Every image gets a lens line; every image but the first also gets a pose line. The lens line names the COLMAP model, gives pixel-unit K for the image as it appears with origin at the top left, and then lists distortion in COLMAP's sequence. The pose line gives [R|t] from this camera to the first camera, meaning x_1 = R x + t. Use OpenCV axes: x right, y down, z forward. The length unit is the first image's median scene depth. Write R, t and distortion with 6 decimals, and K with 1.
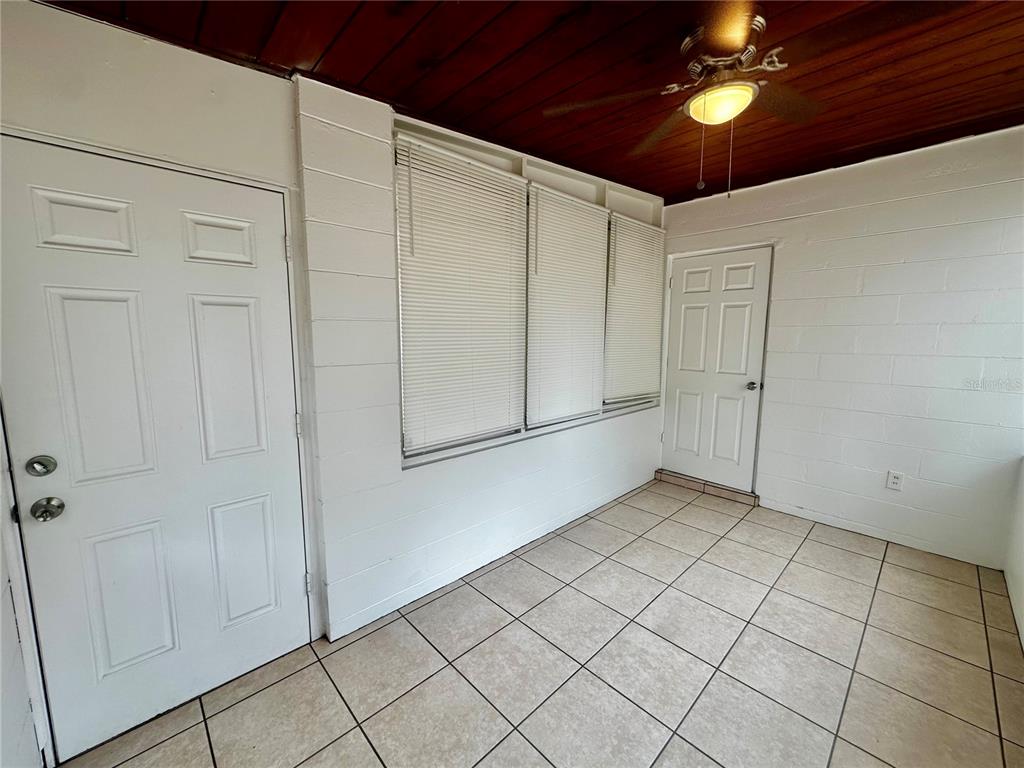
lens RADIAL K [[410.5, 0, 511.6], [0, 410.5, 383.4], [0, 0, 1]] dist [0.001023, 0.000384]
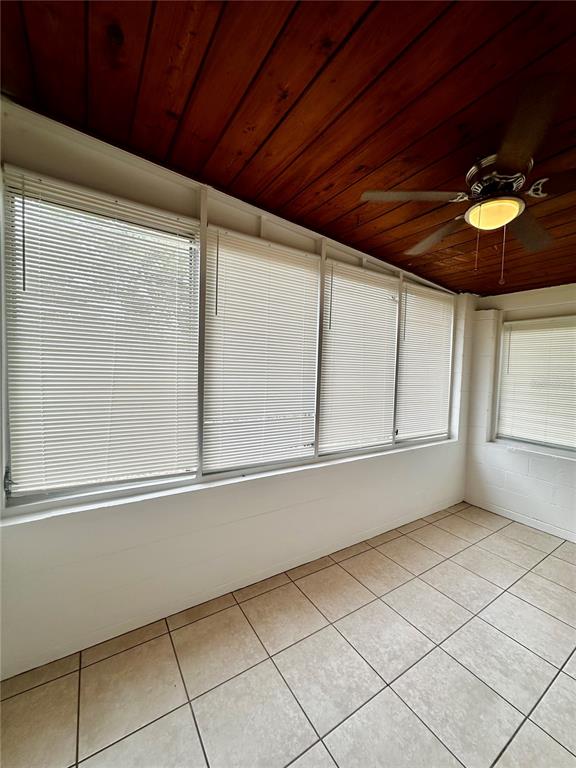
lens RADIAL K [[307.8, 0, 288.1], [0, 307.8, 382.9], [0, 0, 1]] dist [0.001023, 0.000384]
pose [[-0.981298, -0.047427, 0.186560, 0.742369], [-0.014803, 0.984896, 0.172516, -0.239463], [-0.191924, 0.166528, -0.967178, 1.707735]]
